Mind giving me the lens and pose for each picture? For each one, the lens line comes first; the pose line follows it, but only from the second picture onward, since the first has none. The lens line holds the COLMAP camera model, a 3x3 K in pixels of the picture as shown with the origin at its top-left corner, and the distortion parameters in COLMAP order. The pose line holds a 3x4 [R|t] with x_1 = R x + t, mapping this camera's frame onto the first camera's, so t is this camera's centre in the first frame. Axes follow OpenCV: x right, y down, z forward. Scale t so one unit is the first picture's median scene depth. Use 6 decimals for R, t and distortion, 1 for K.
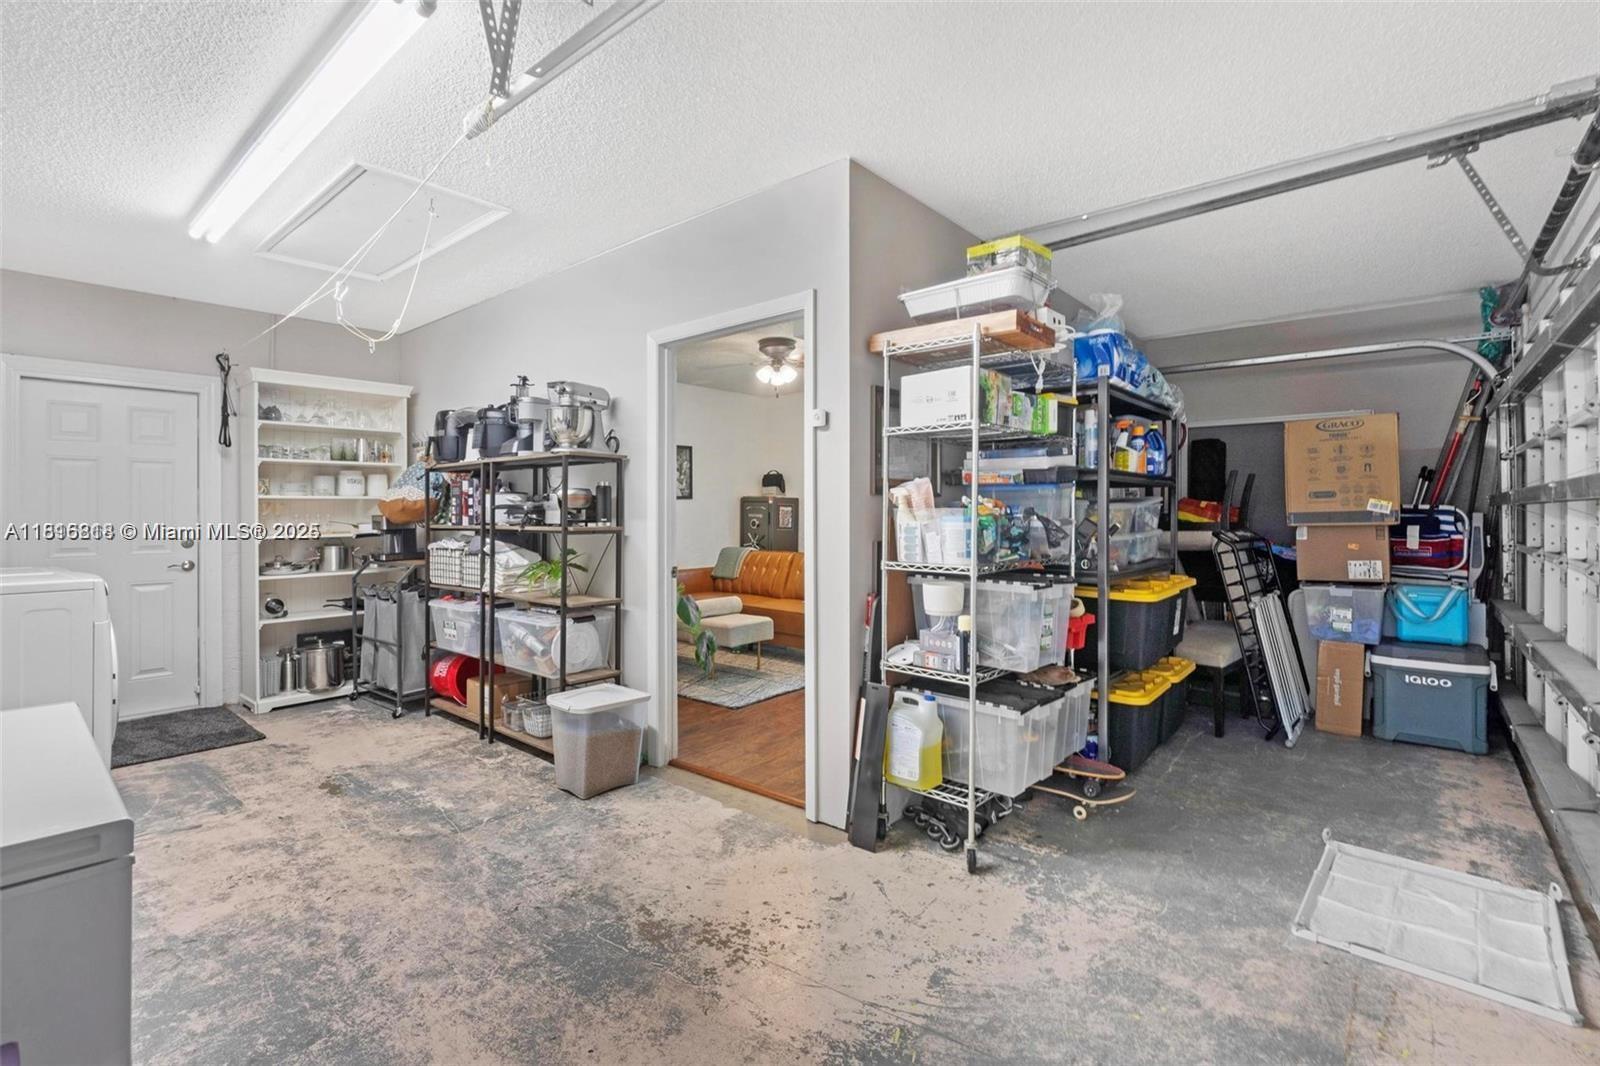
lens RADIAL K [[718.1, 0, 796.0], [0, 718.1, 535.8], [0, 0, 1]] dist [-0.002552, -0.000484]
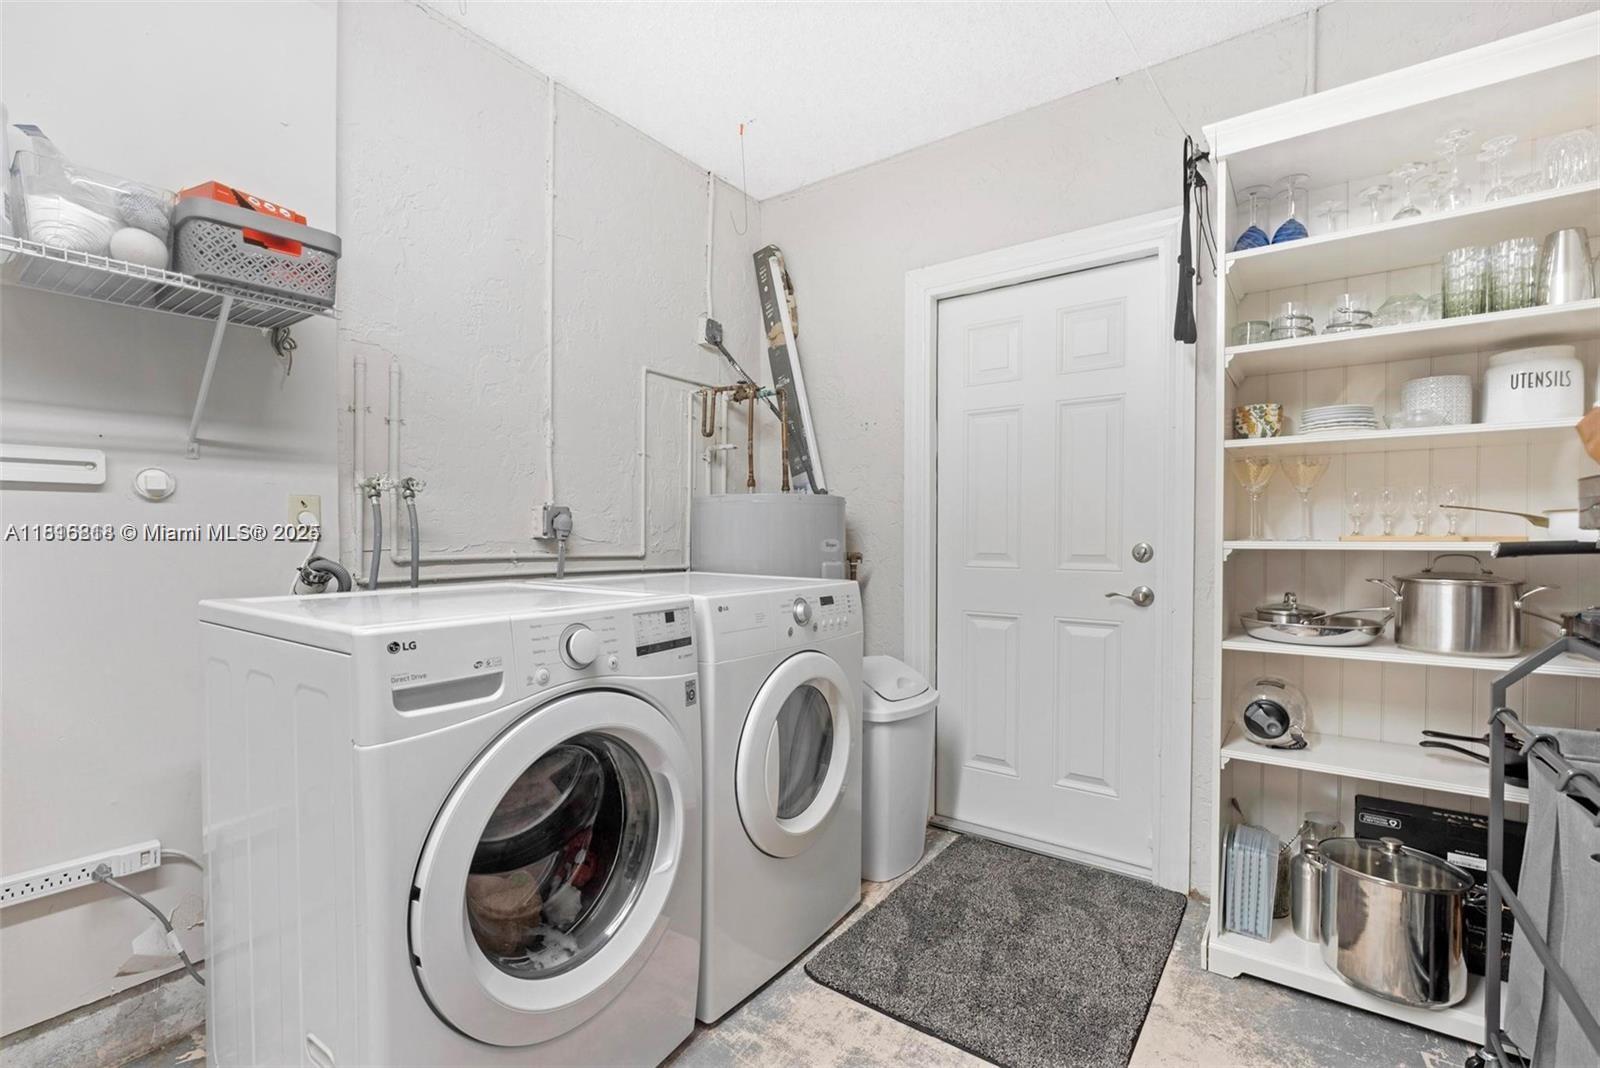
lens RADIAL K [[718.1, 0, 796.0], [0, 718.1, 536.8], [0, 0, 1]] dist [-0.002552, -0.000484]
pose [[0.075030, 0.013671, -0.997088, -0.338721], [-0.025675, 0.999601, 0.011773, -0.001298], [0.996851, 0.024717, 0.075351, 0.681754]]
